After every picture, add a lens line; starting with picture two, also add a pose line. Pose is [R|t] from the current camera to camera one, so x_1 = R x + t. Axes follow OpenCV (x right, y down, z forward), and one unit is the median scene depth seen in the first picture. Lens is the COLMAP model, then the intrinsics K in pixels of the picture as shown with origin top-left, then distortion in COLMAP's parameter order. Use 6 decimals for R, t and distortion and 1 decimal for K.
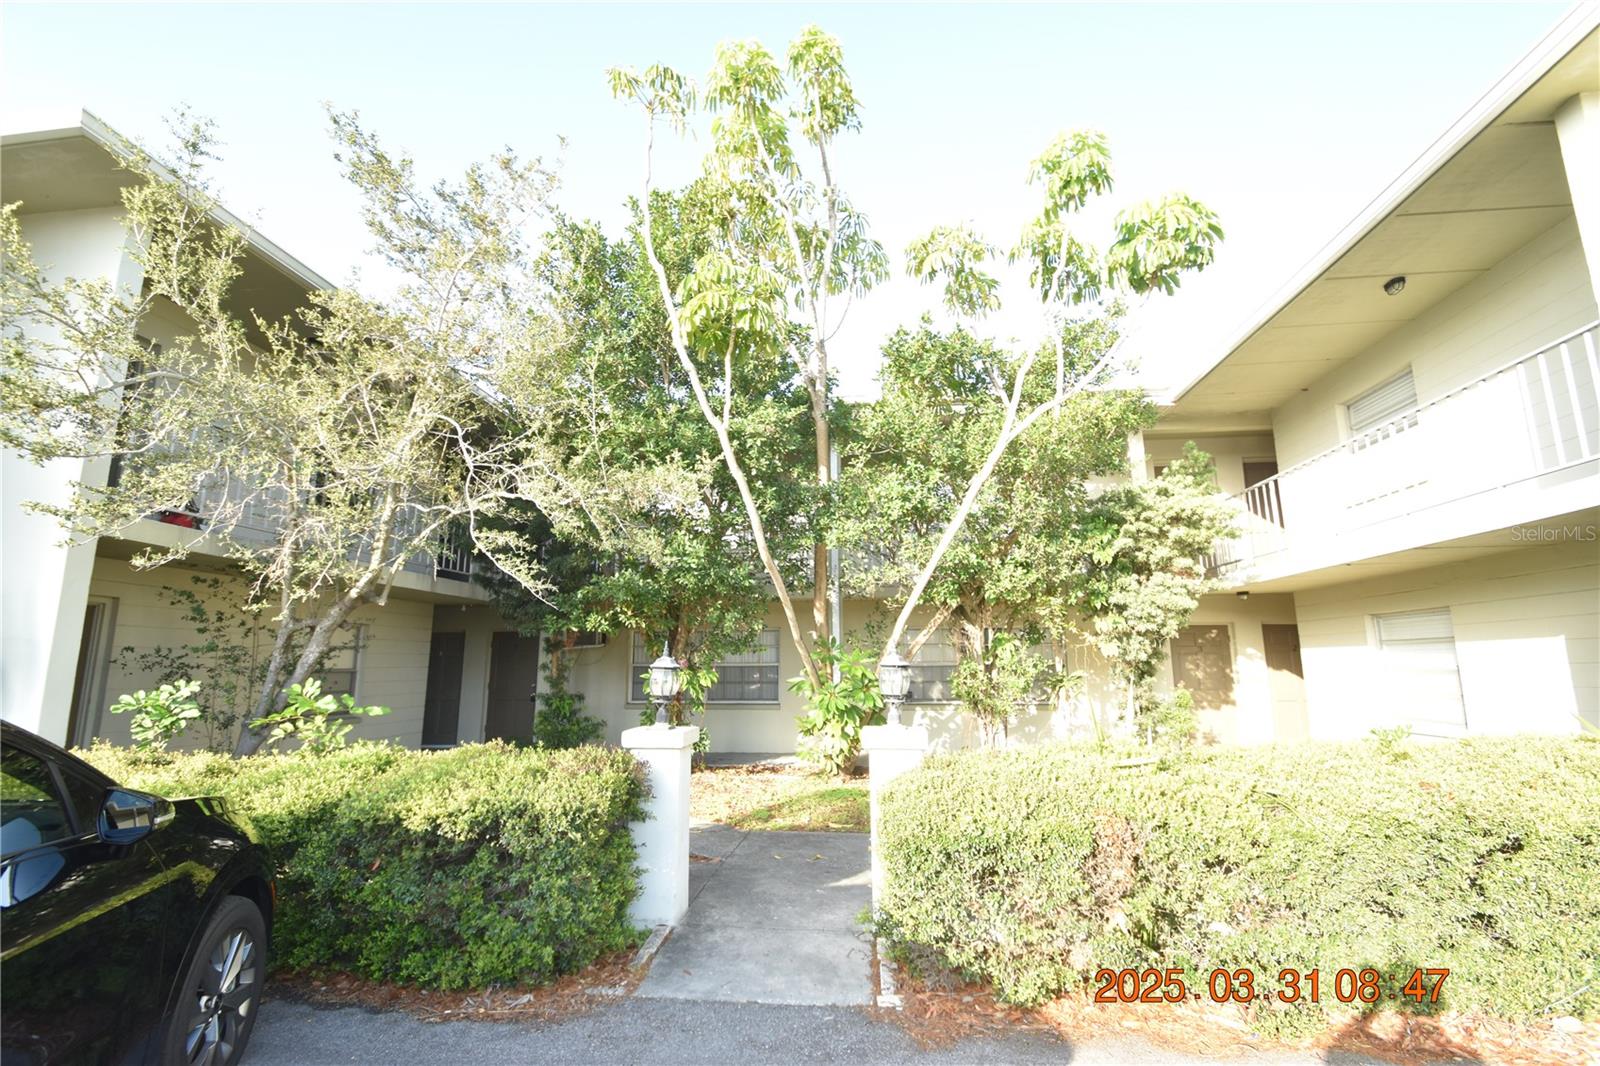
lens RADIAL K [[702.2, 0, 804.4], [0, 702.2, 535.7], [0, 0, 1]] dist [0.005205, -0.011122]
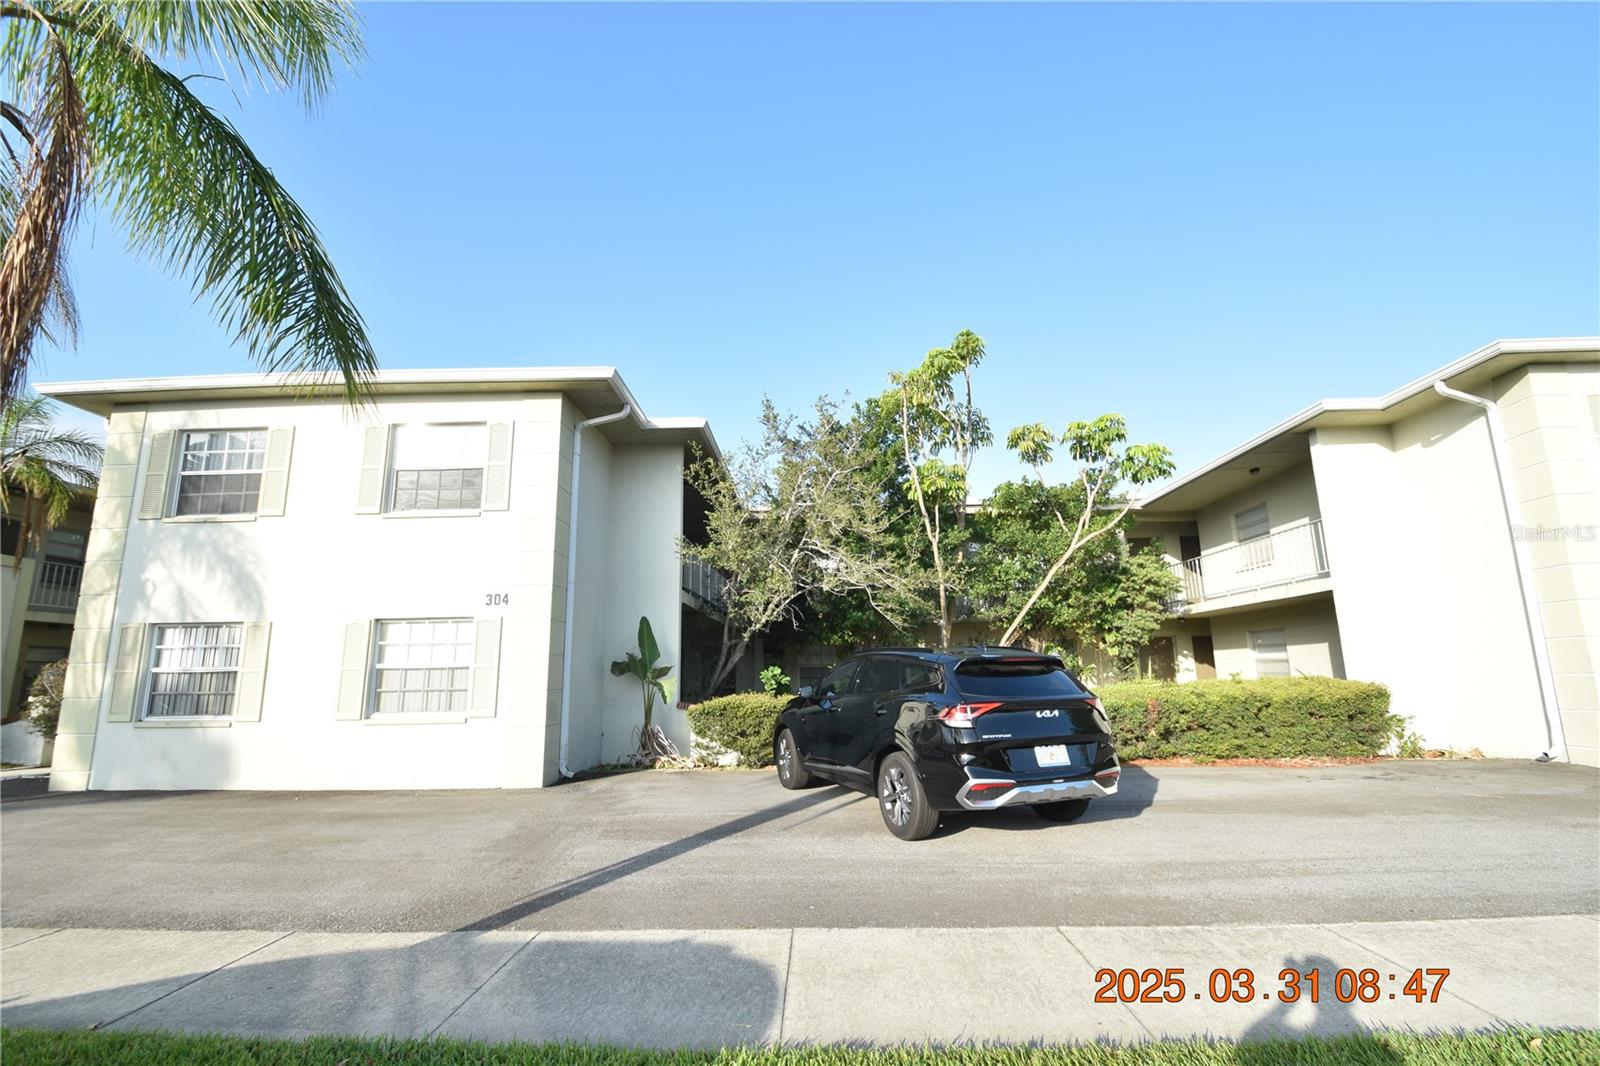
lens RADIAL K [[702.2, 0, 797.9], [0, 702.2, 535.8], [0, 0, 1]] dist [0.005205, -0.011122]
pose [[0.997406, 0.001986, 0.071953, -0.527092], [-0.000918, 0.999889, -0.014873, -0.113510], [-0.071974, 0.014768, 0.997297, -0.787078]]
